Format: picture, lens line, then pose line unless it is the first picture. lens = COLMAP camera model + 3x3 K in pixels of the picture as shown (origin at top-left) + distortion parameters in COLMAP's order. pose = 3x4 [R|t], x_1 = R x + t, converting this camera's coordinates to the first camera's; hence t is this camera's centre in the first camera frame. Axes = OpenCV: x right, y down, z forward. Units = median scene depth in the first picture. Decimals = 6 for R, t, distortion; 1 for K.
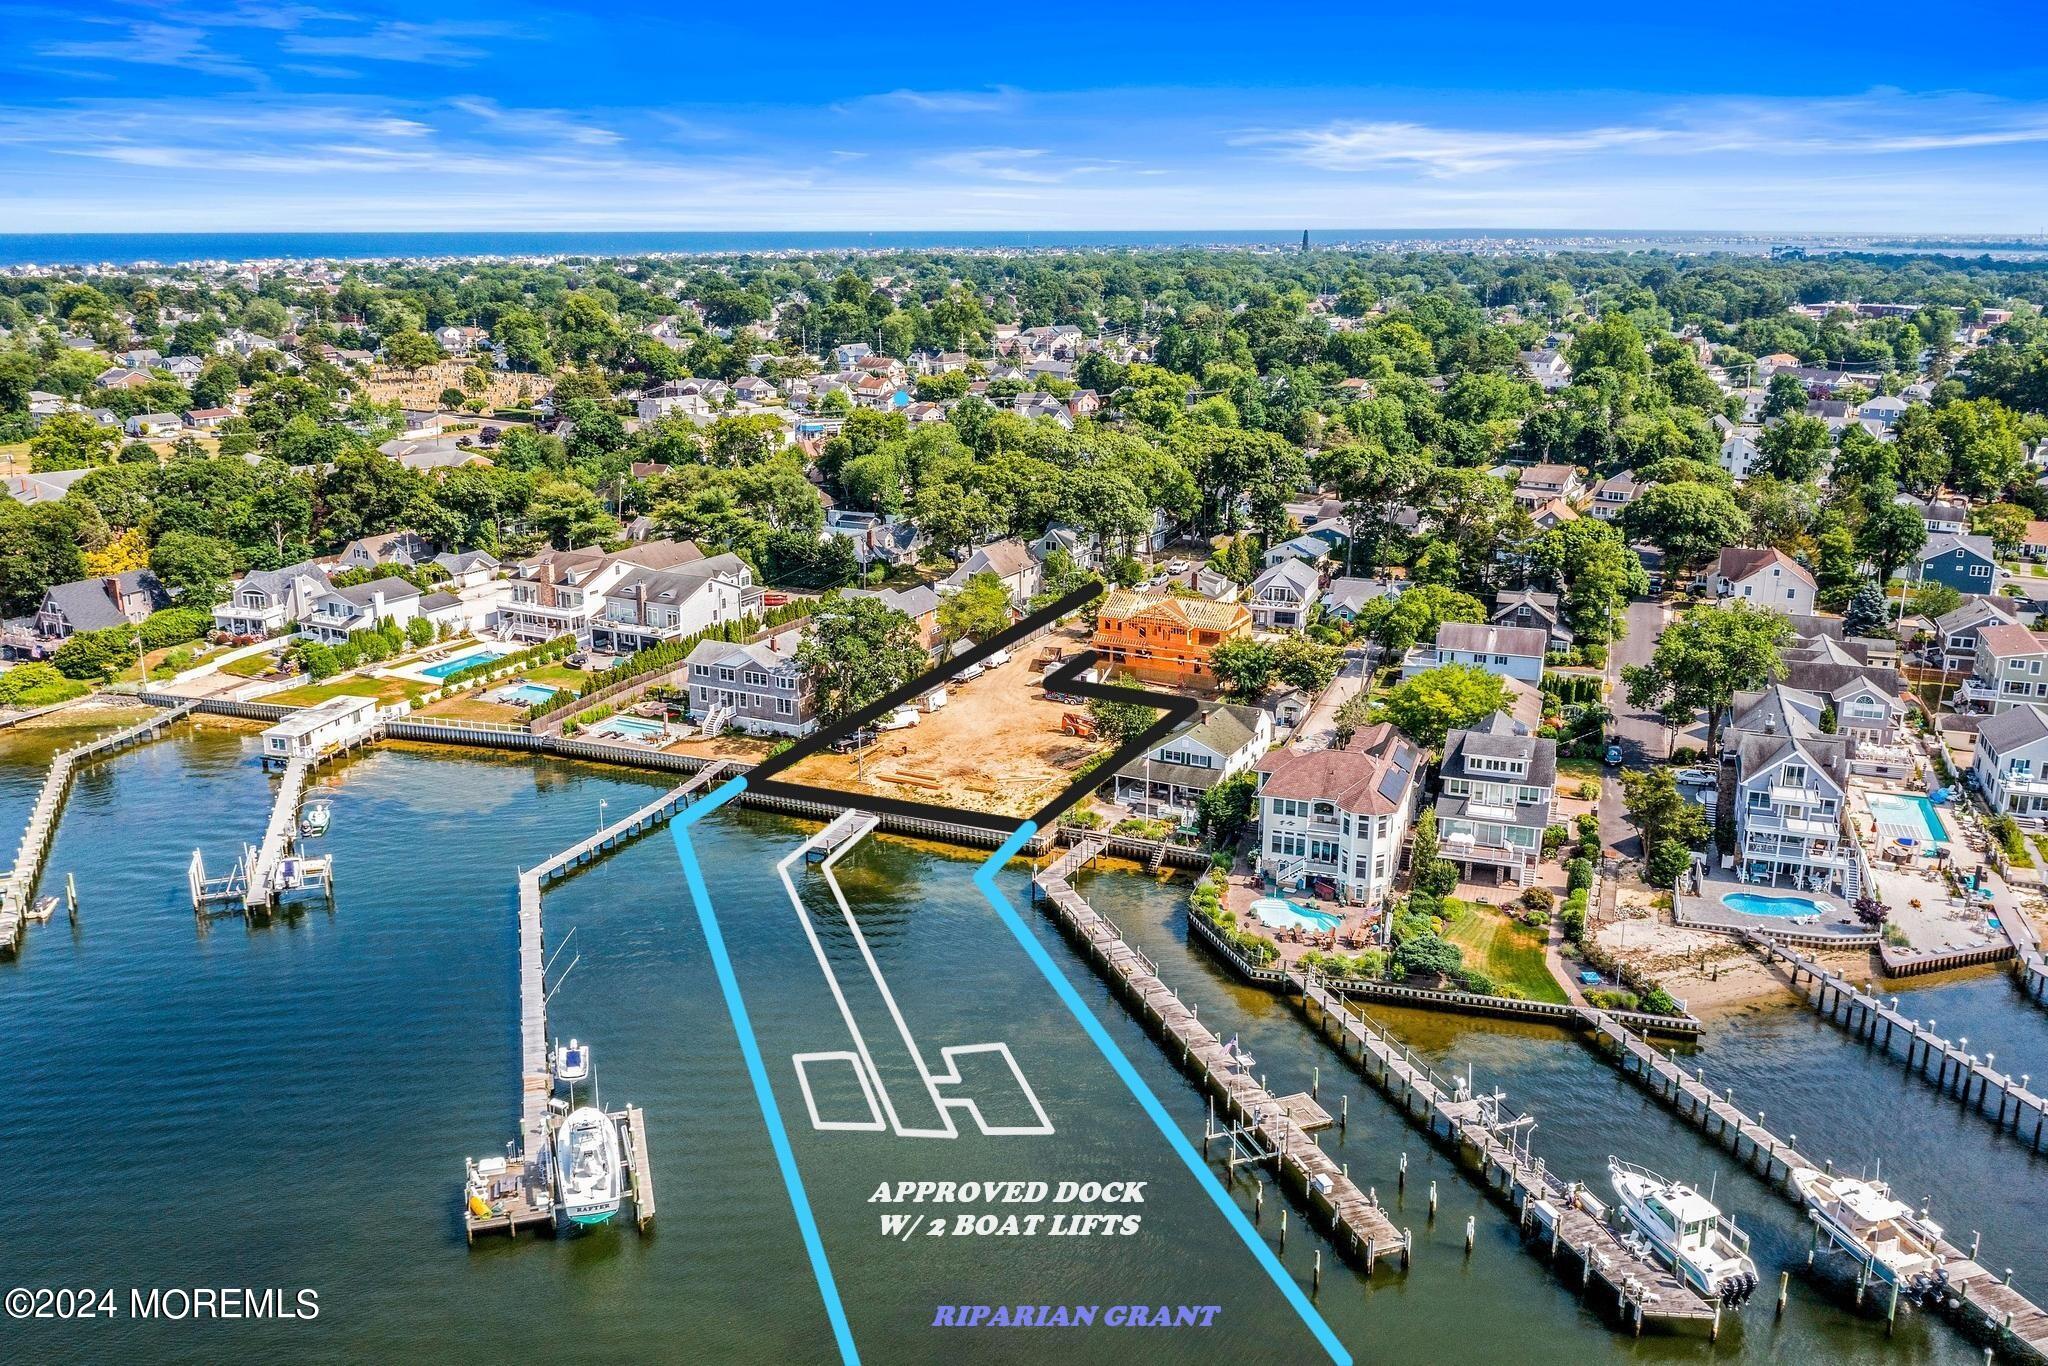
lens RADIAL K [[1624.5, 0, 1026.7], [0, 1624.5, 680.8], [0, 0, 1]] dist [-0.016866, -0.000958]
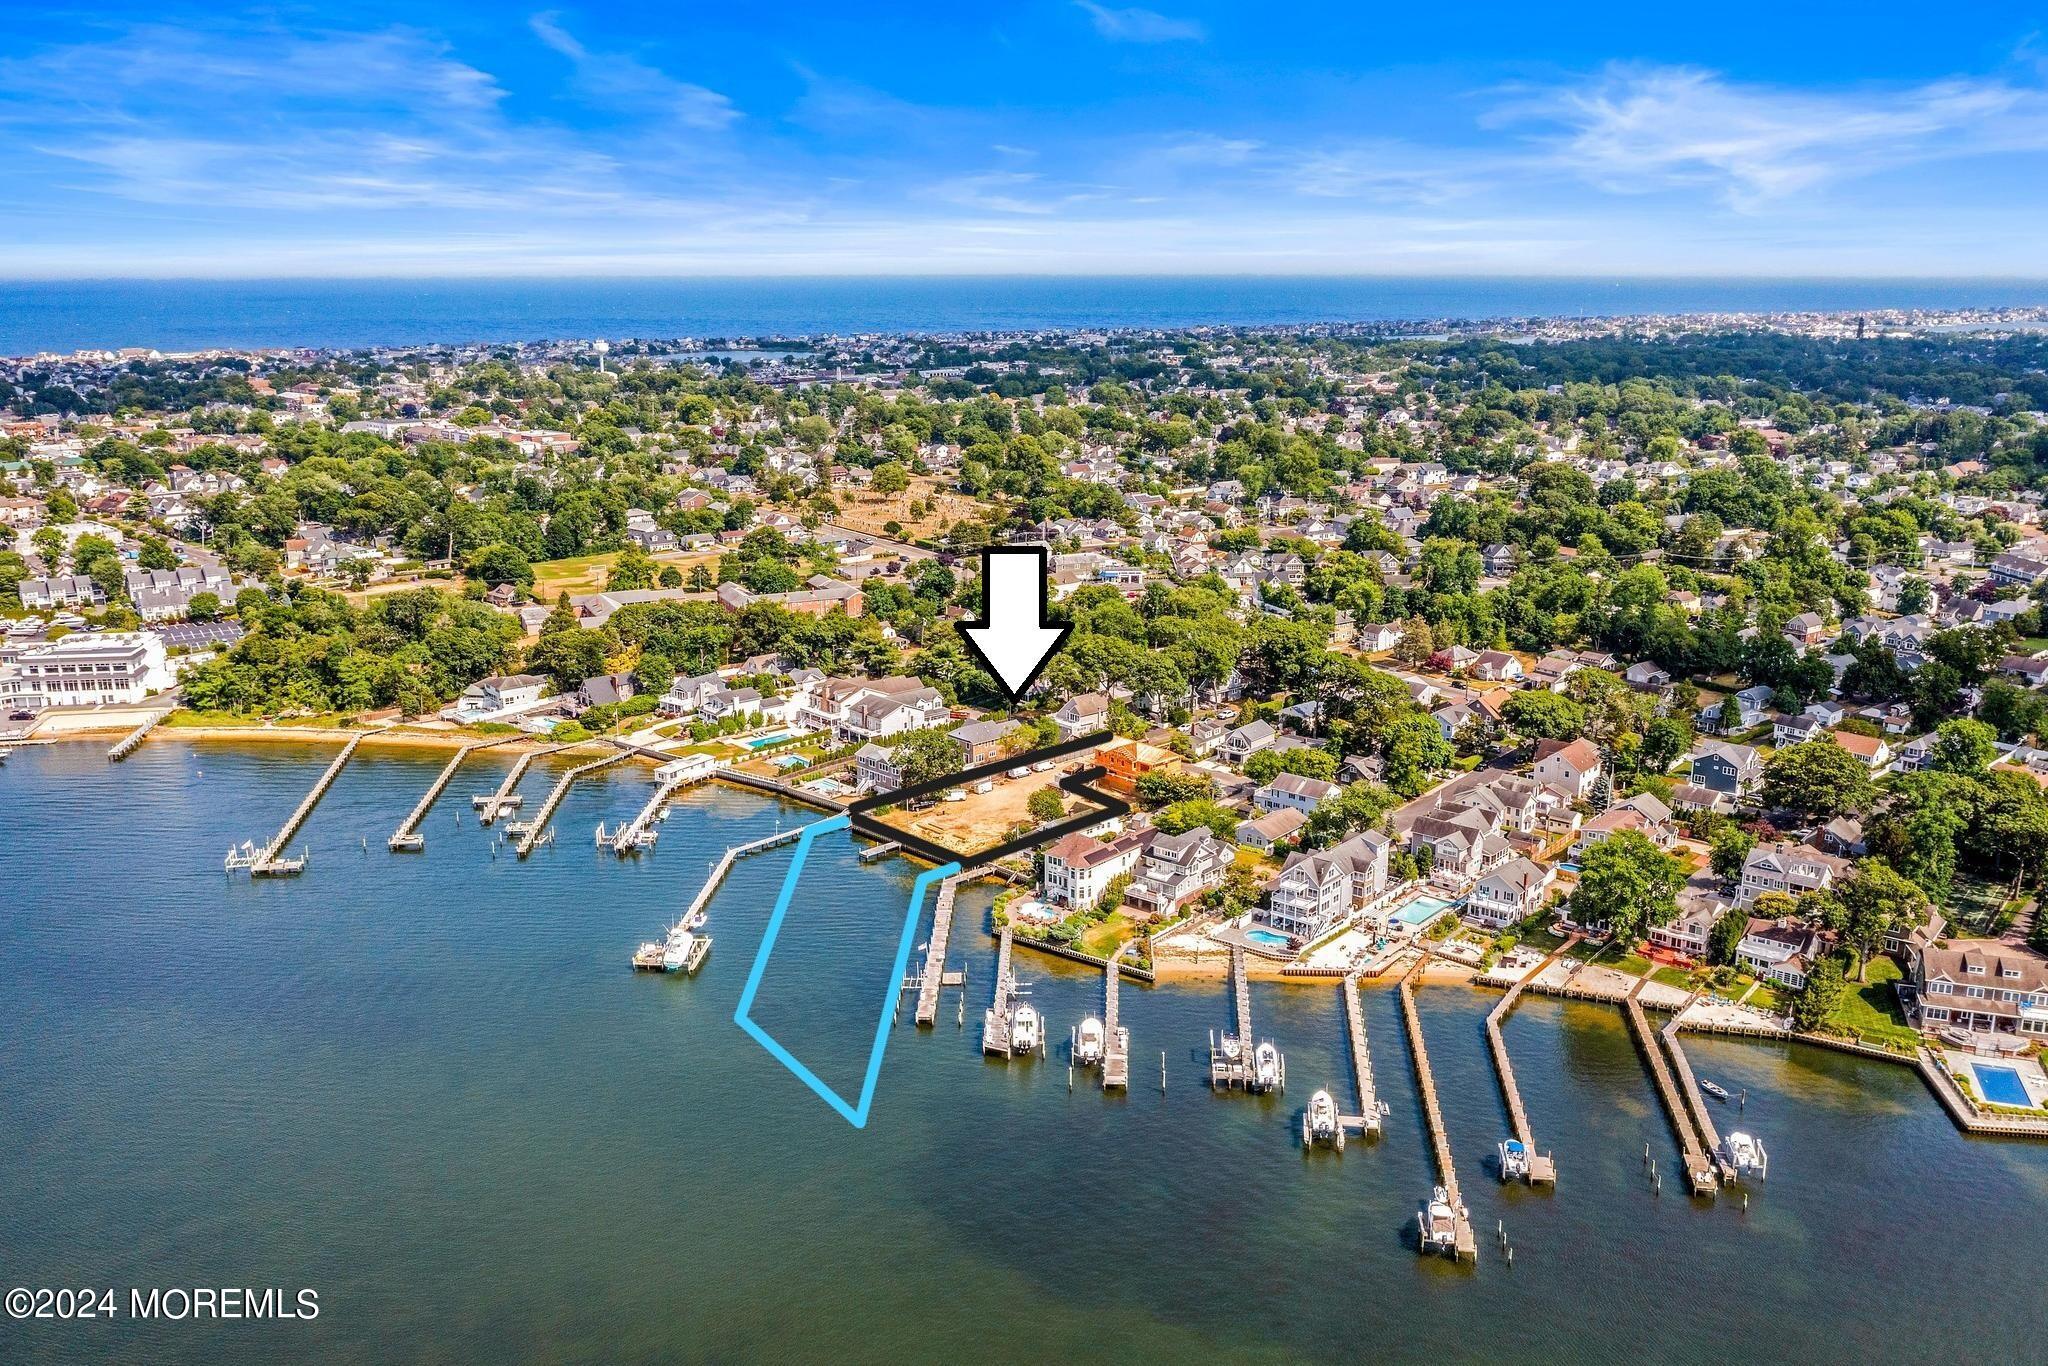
lens RADIAL K [[1624.5, 0, 1022.6], [0, 1624.5, 686.8], [0, 0, 1]] dist [-0.016866, -0.000958]
pose [[0.939383, 0.083899, -0.332447, 0.521363], [-0.092470, 0.995665, -0.010016, -0.077568], [0.330166, 0.040150, 0.943069, -0.640585]]
